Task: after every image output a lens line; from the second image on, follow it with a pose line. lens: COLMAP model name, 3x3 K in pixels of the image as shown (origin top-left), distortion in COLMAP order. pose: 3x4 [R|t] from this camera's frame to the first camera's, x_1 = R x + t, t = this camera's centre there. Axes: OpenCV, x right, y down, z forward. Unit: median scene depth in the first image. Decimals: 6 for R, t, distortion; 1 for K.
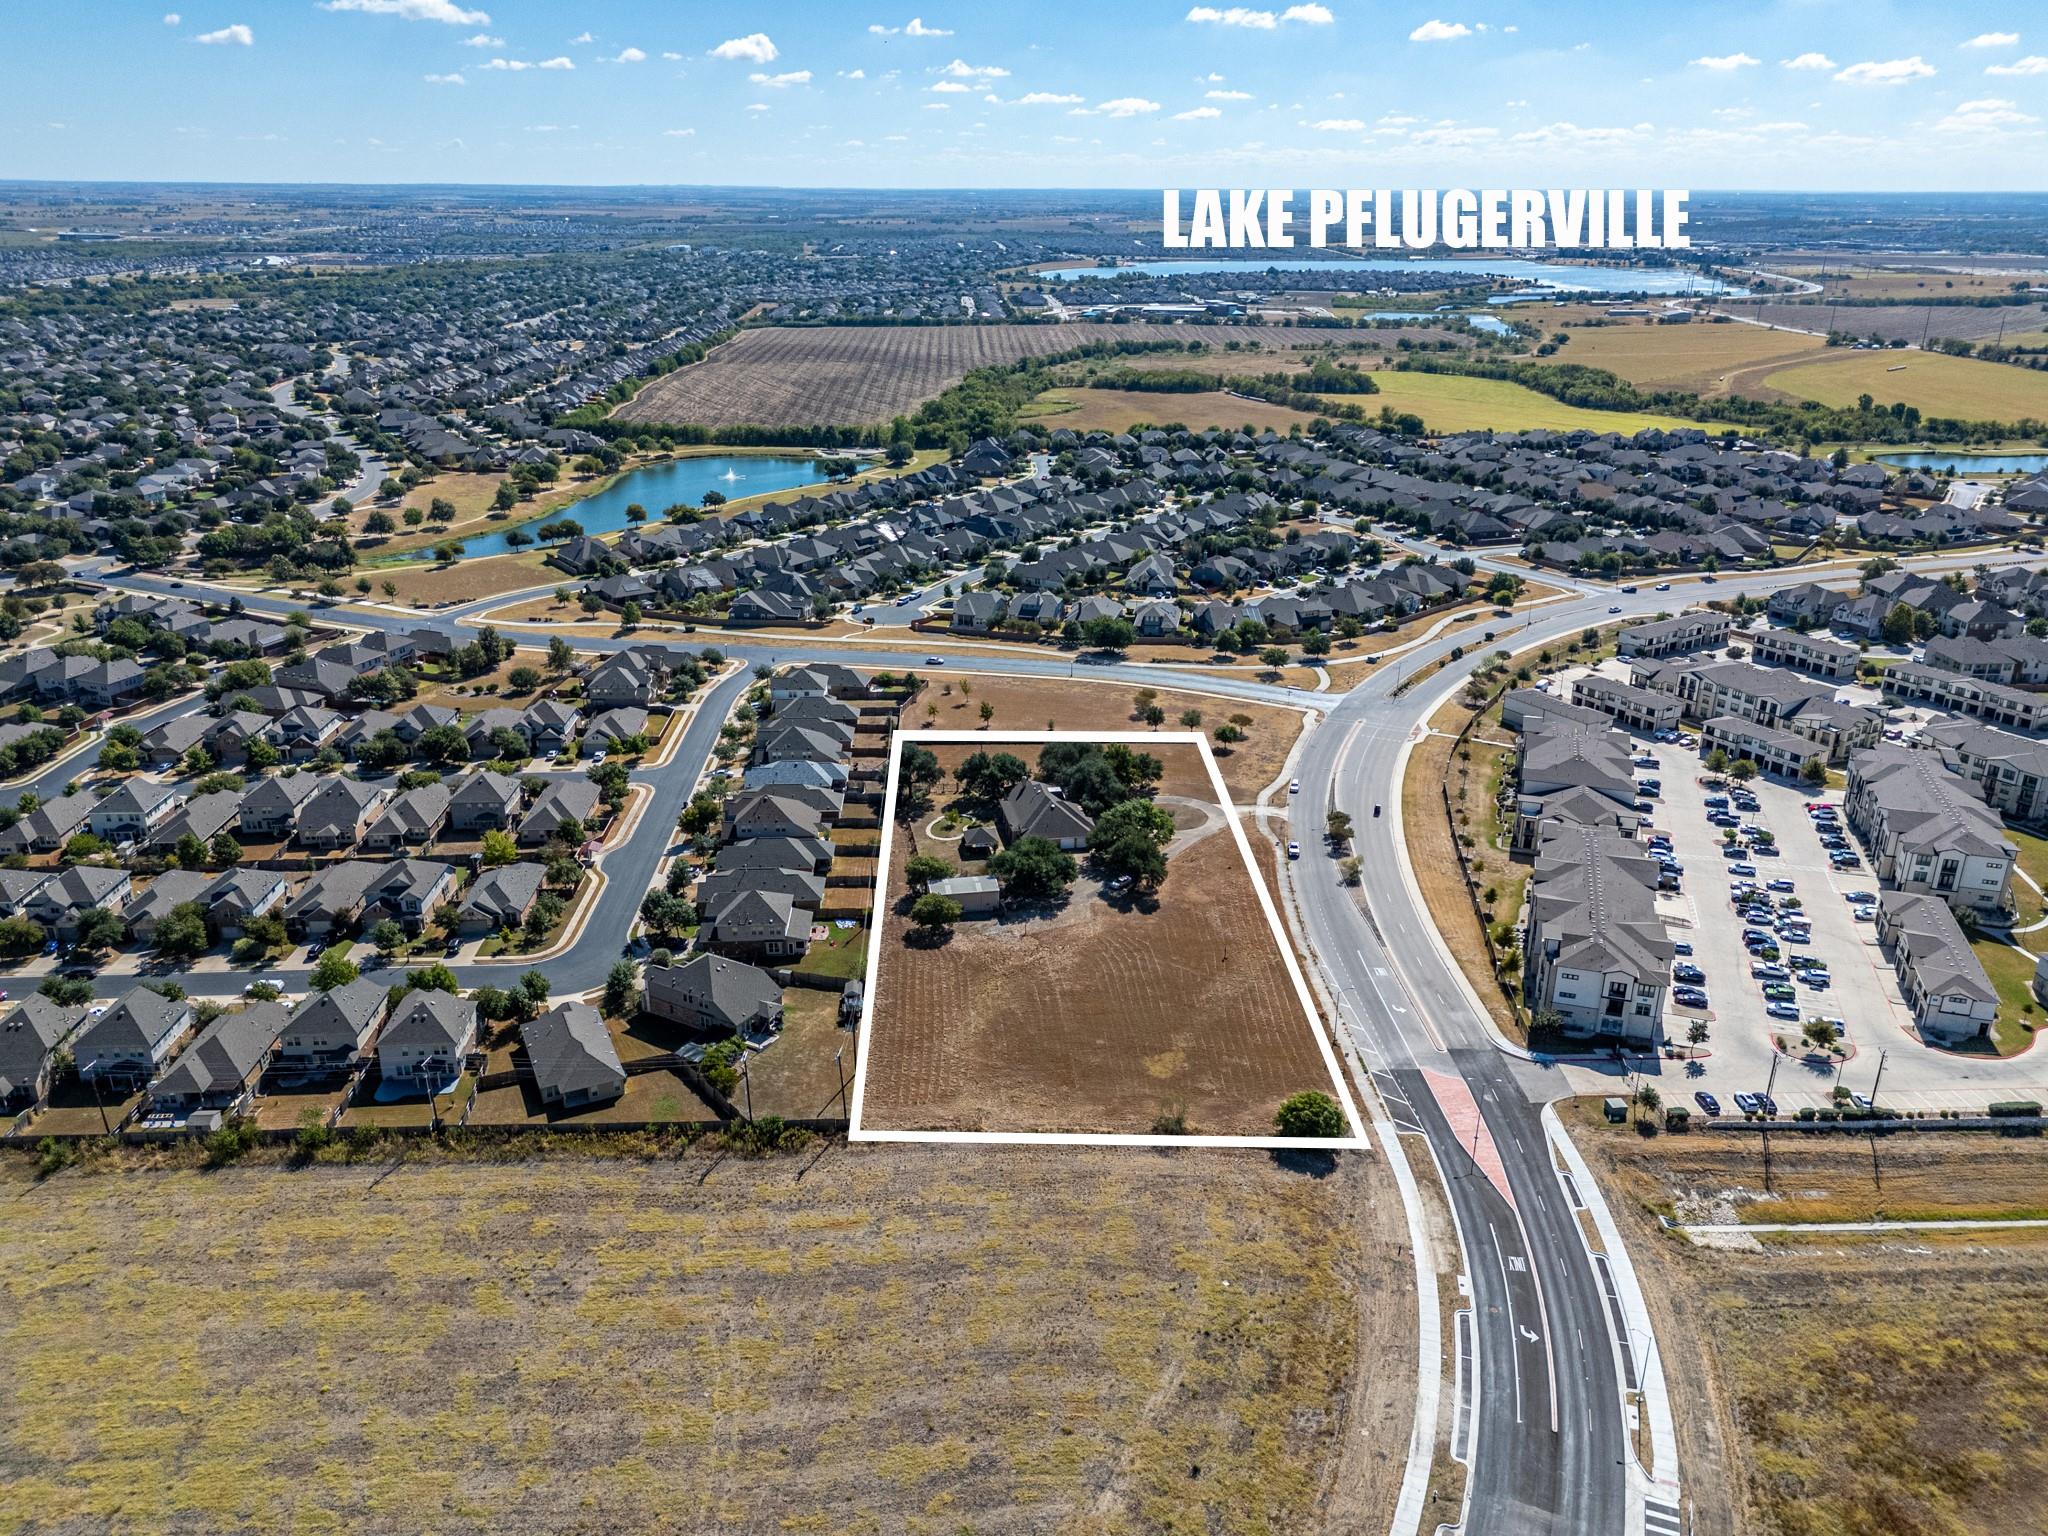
lens RADIAL K [[1504.3, 0, 1024.0], [0, 1504.3, 768.0], [0, 0, 1]] dist [0.074945, -0.083631]
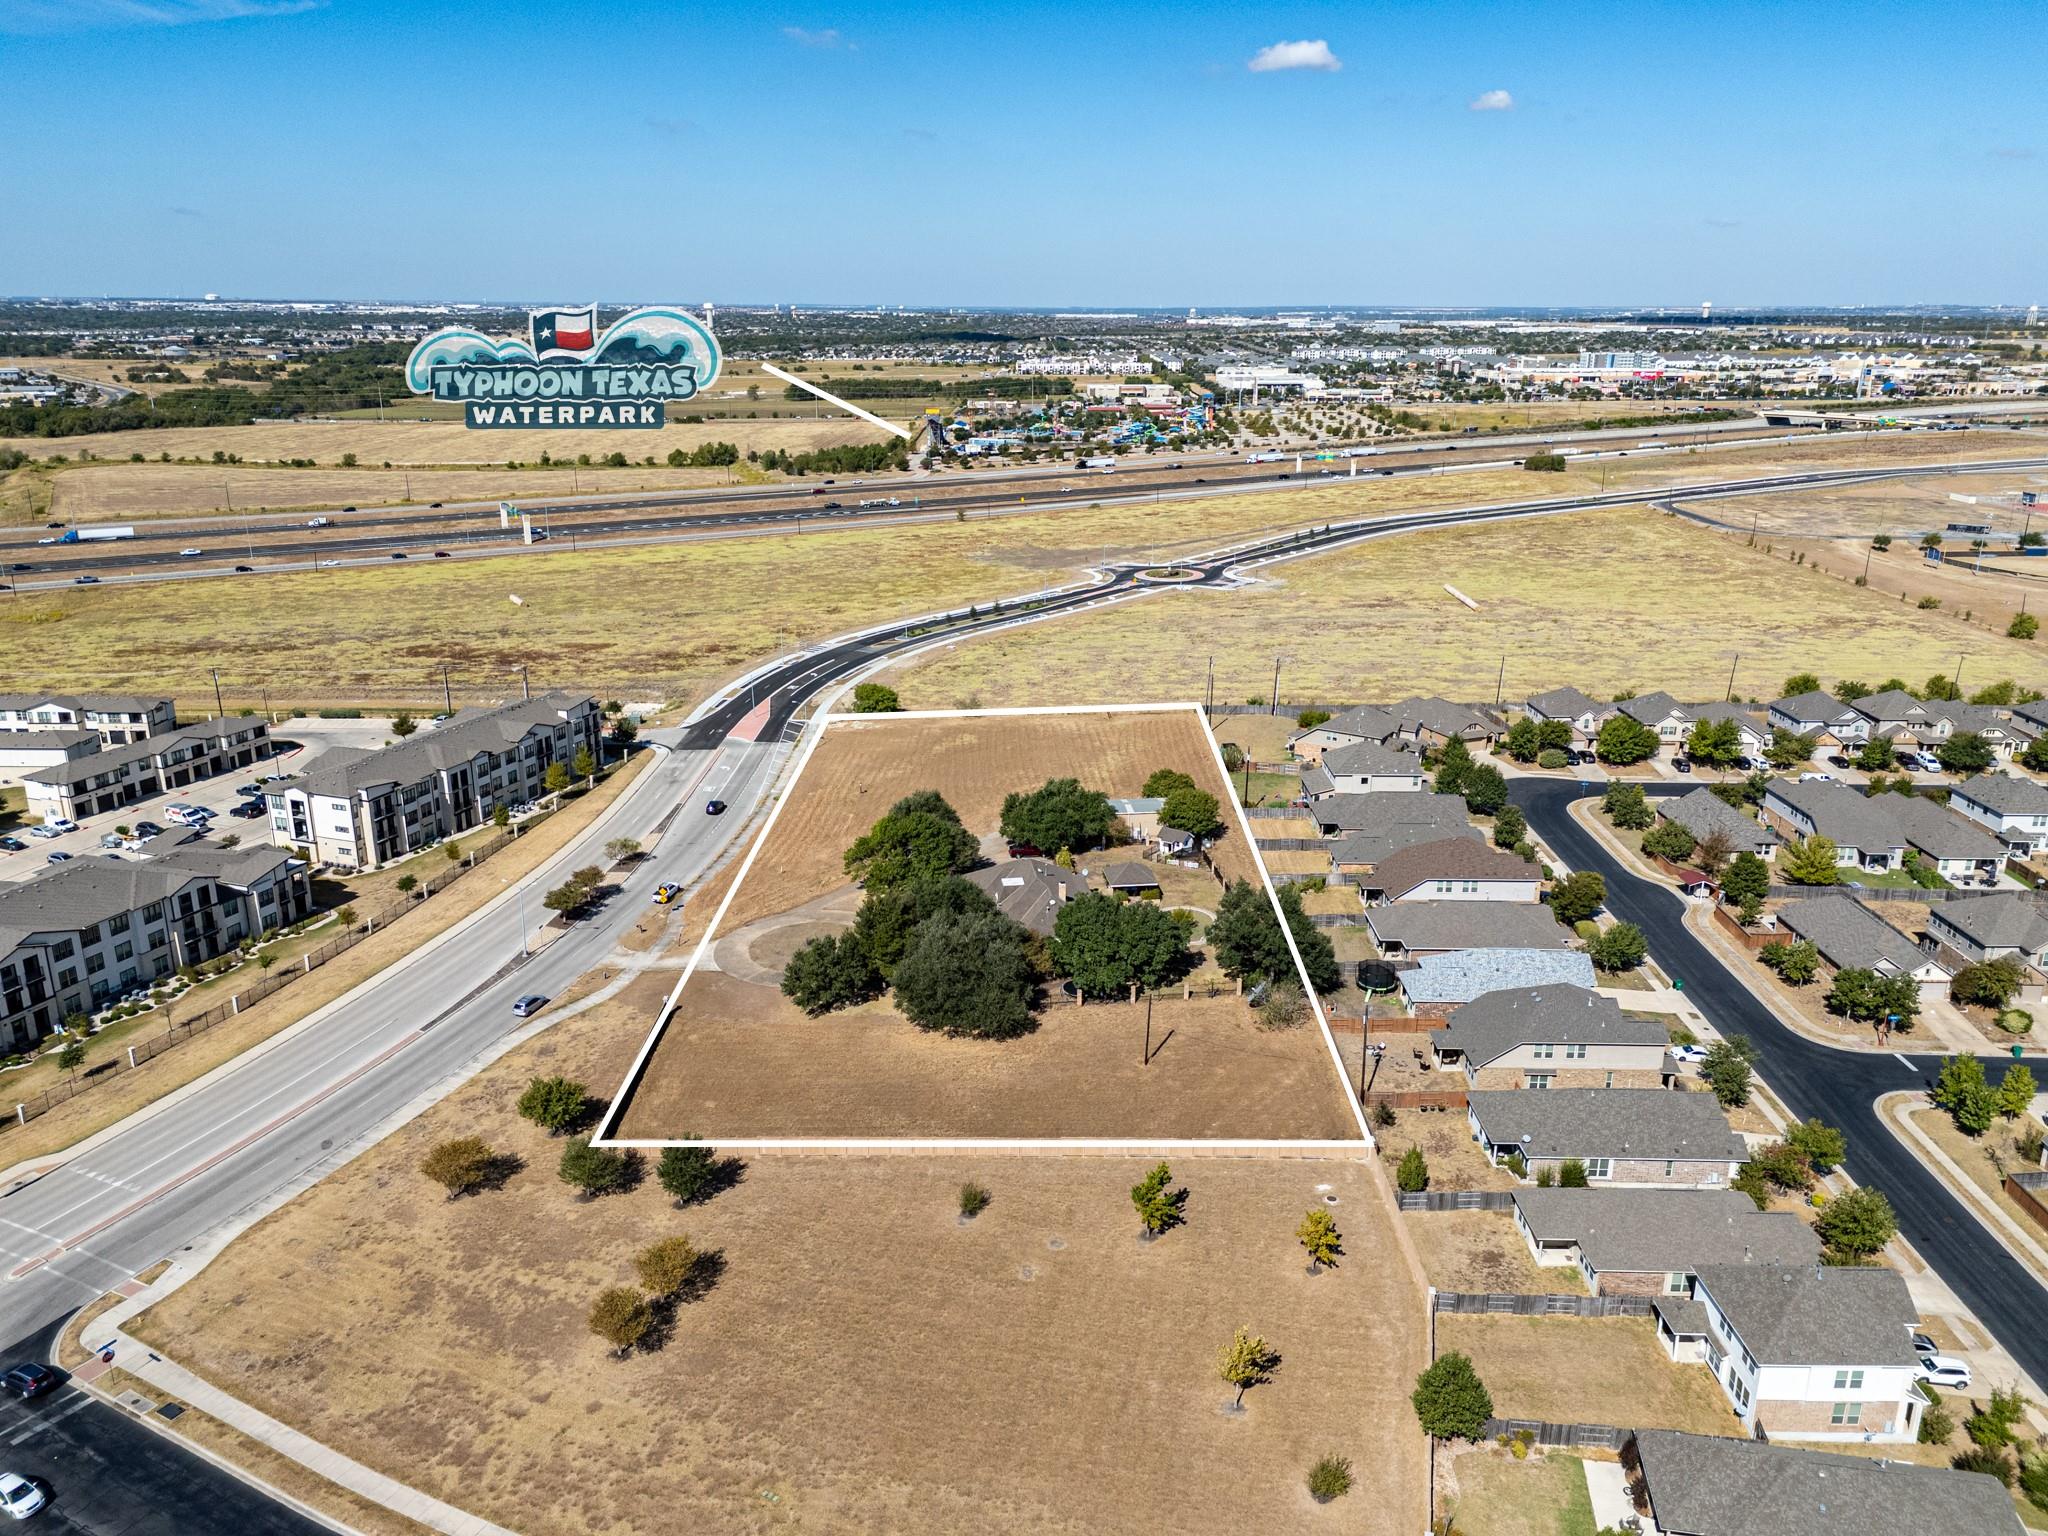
lens RADIAL K [[1504.3, 0, 1024.0], [0, 1504.3, 768.0], [0, 0, 1]] dist [0.074945, -0.083631]
pose [[-0.998726, -0.025284, 0.043678, -0.007601], [0.007119, 0.786224, 0.617900, -0.395045], [-0.049964, 0.617424, -0.785042, 1.449453]]
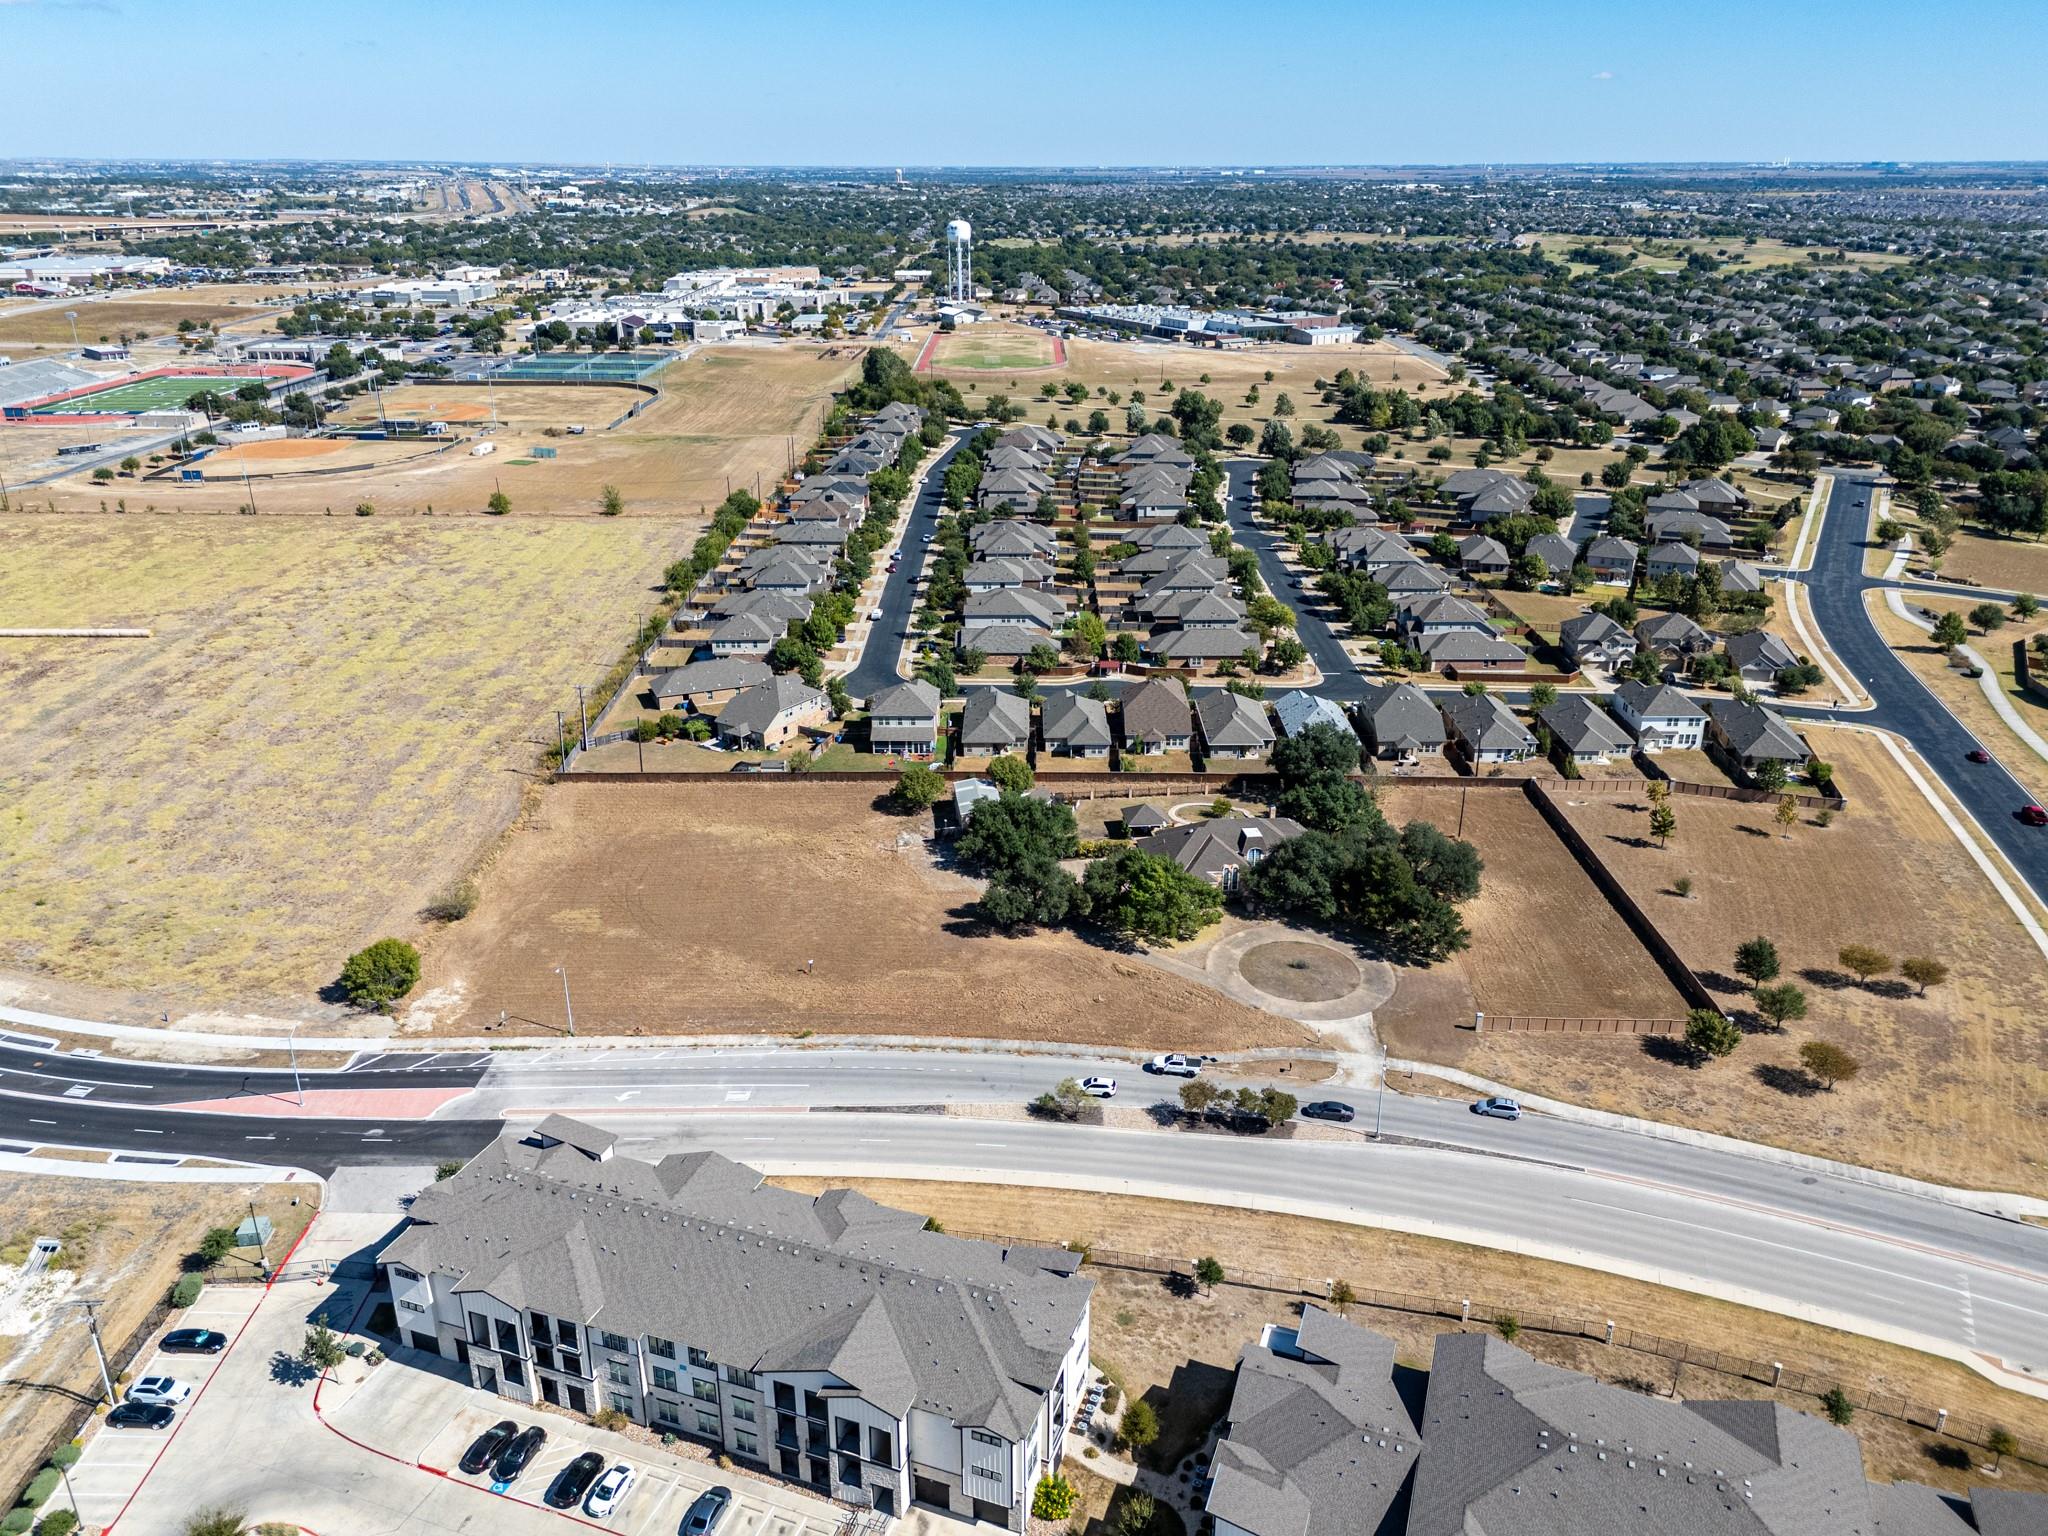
lens RADIAL K [[1504.3, 0, 1024.0], [0, 1504.3, 768.0], [0, 0, 1]] dist [0.074945, -0.083631]
pose [[-0.048424, 0.368284, -0.928451, 0.648140], [-0.360924, 0.860282, 0.360068, -0.219567], [0.931337, 0.352536, 0.091264, 0.834643]]
